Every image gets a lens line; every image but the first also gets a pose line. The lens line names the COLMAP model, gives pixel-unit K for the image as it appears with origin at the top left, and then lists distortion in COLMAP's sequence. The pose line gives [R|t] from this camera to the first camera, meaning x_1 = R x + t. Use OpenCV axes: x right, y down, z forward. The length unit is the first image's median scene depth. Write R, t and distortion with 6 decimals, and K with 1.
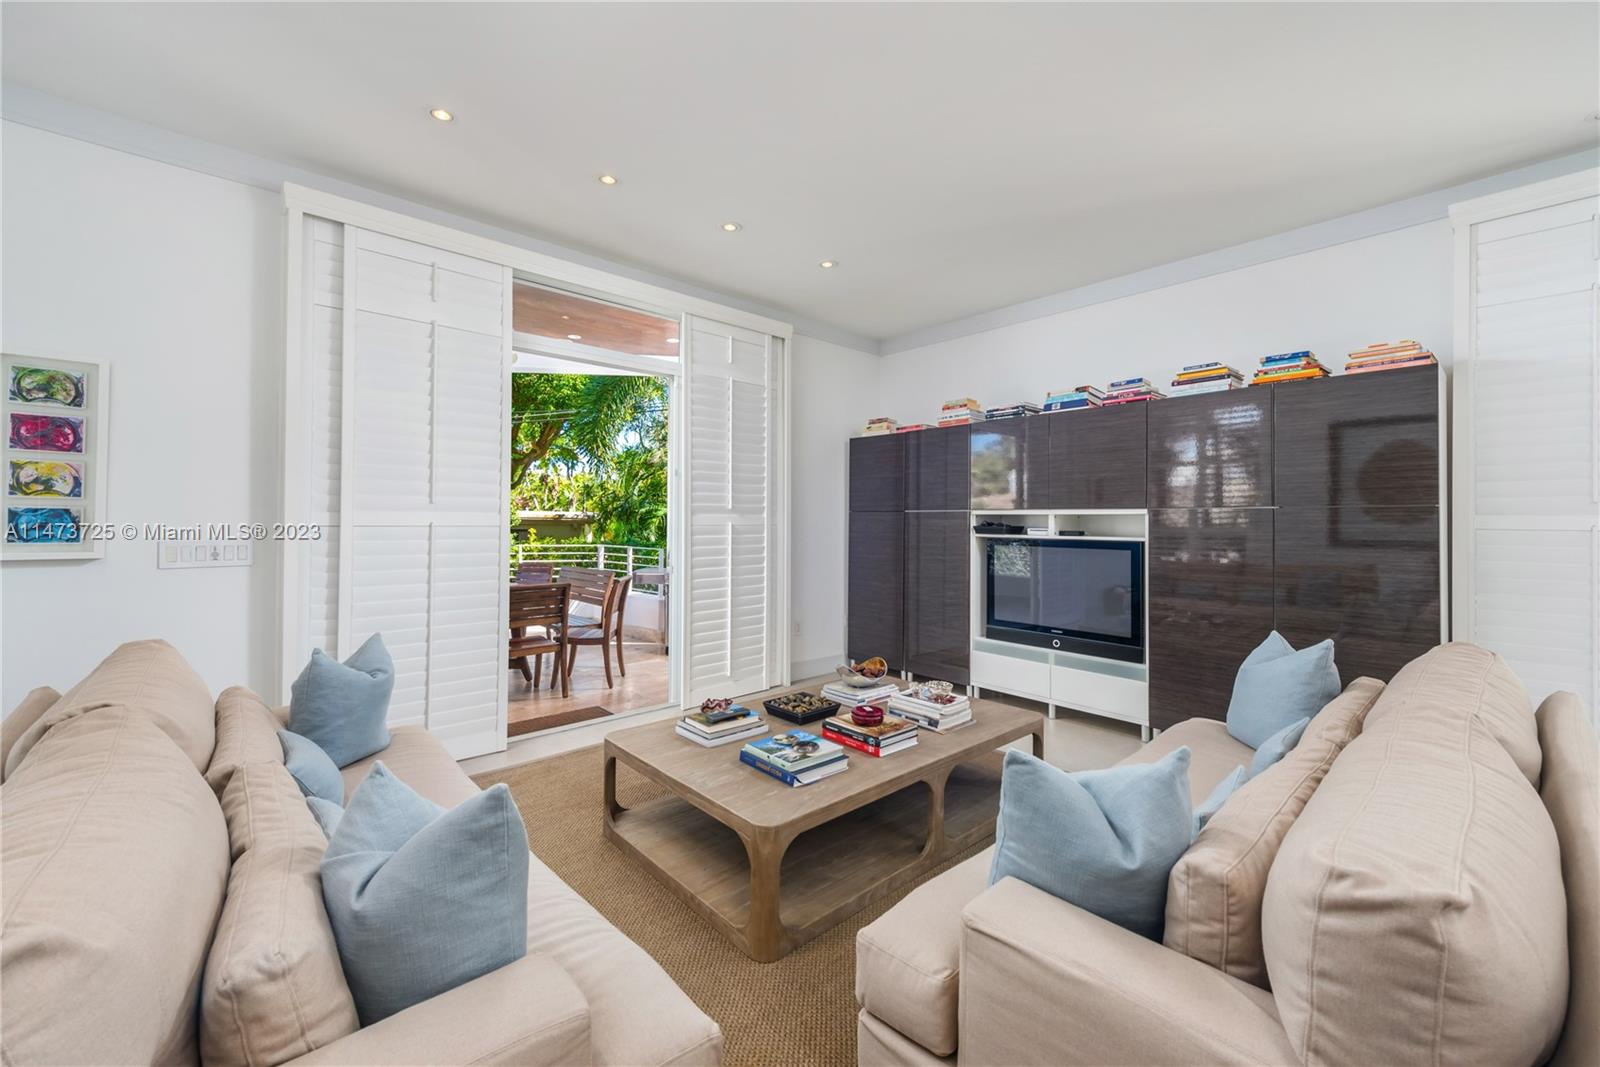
lens RADIAL K [[638.2, 0, 786.0], [0, 638.2, 532.8], [0, 0, 1]] dist [0.003445, -0.000851]
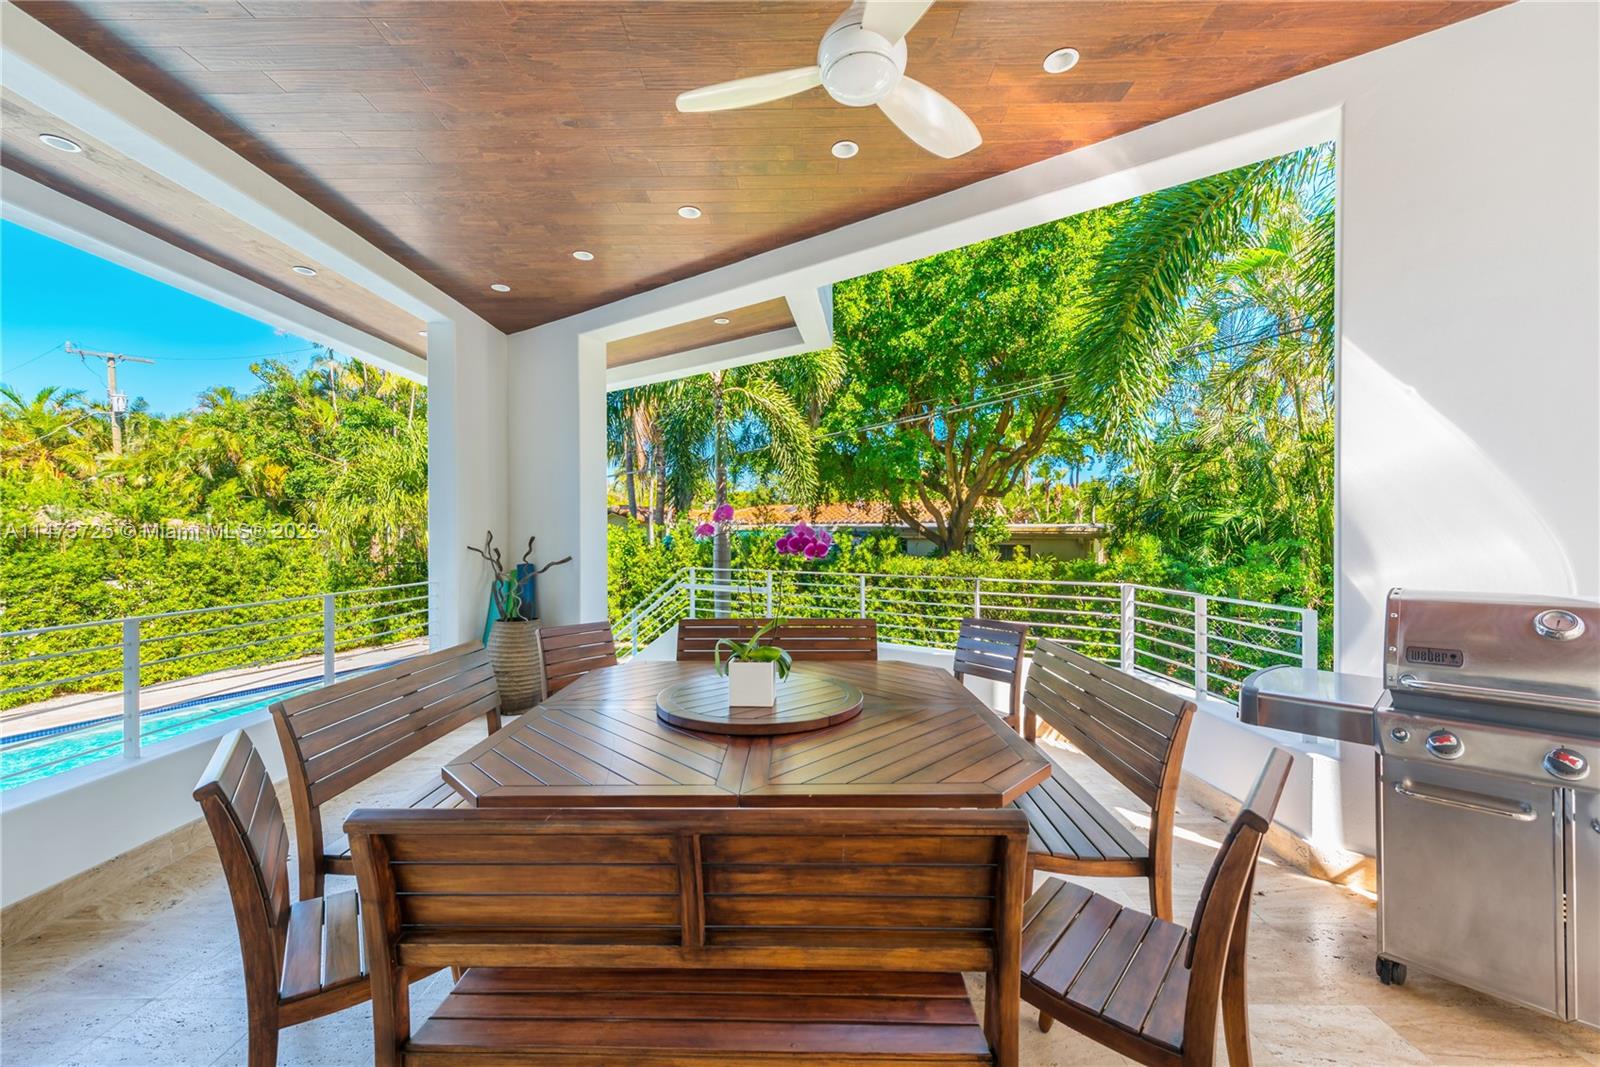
lens RADIAL K [[638.2, 0, 790.4], [0, 638.2, 547.3], [0, 0, 1]] dist [0.003445, -0.000851]
pose [[0.732525, -0.002332, -0.680737, -0.287524], [0.003284, 0.999995, 0.000107, -0.021711], [0.680733, -0.002314, 0.732528, 0.917990]]
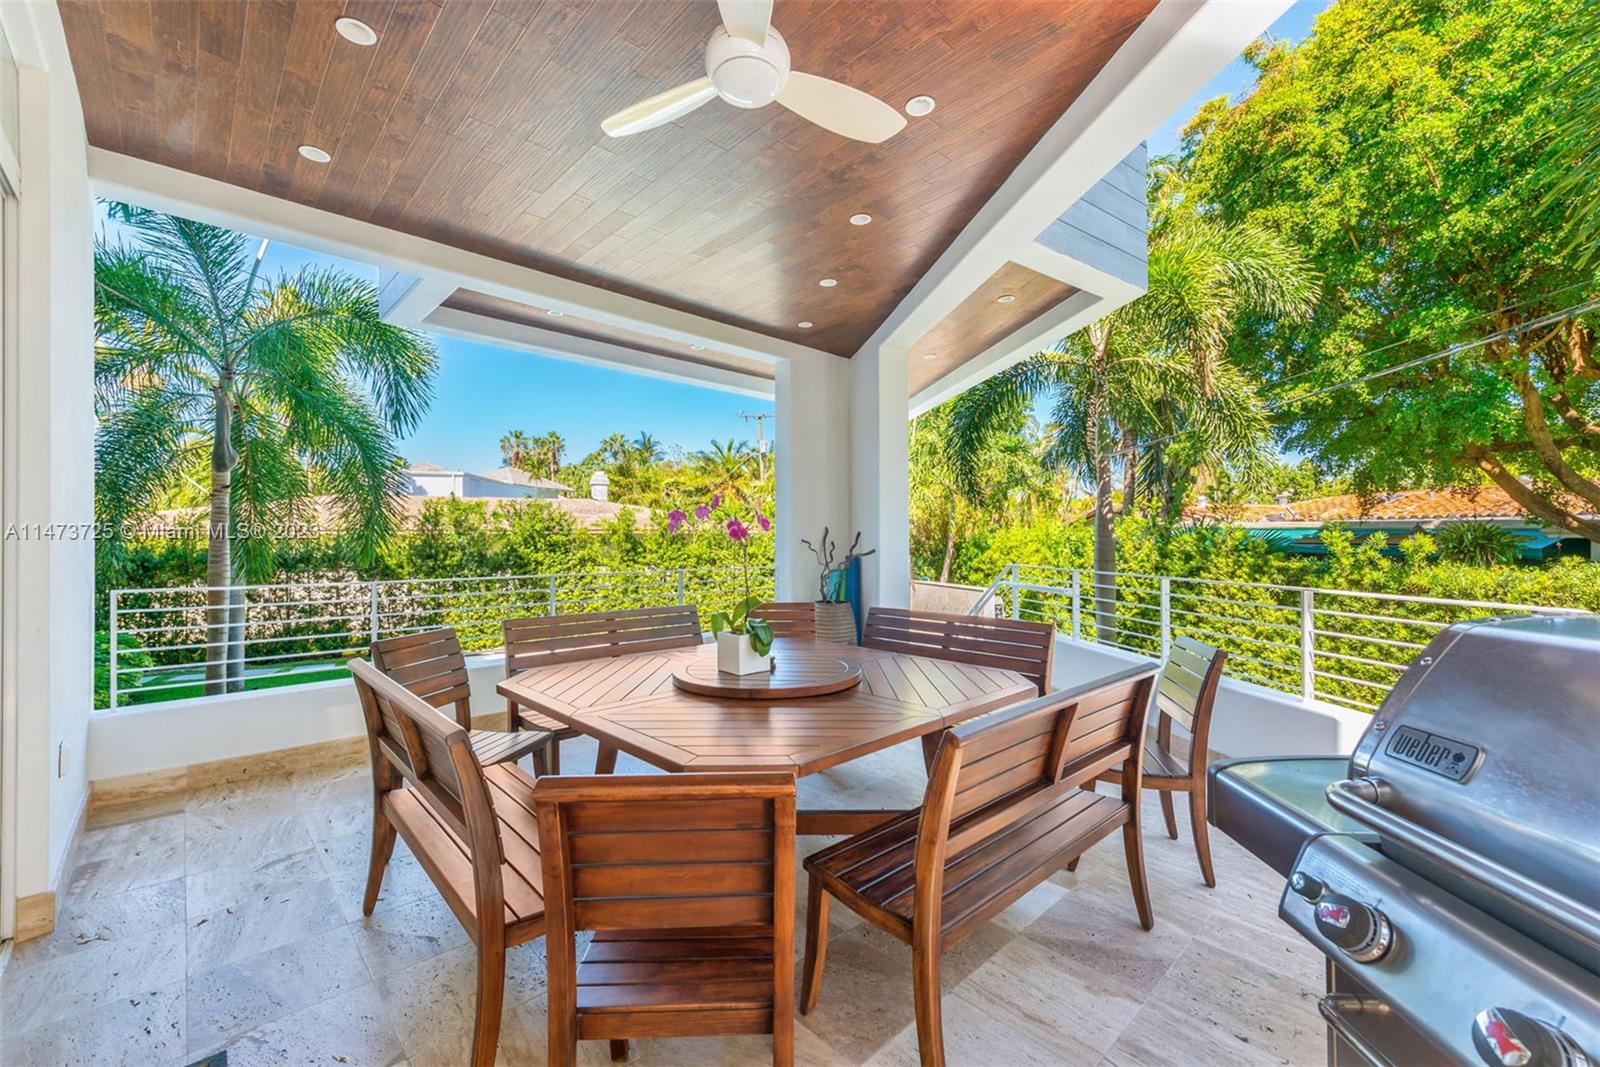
lens RADIAL K [[638.2, 0, 775.5], [0, 638.2, 546.6], [0, 0, 1]] dist [0.003445, -0.000851]
pose [[0.002207, -0.000189, -0.999998, -0.033420], [-0.012389, 0.999923, -0.000216, -0.004765], [0.999921, 0.012390, 0.002204, 1.390765]]
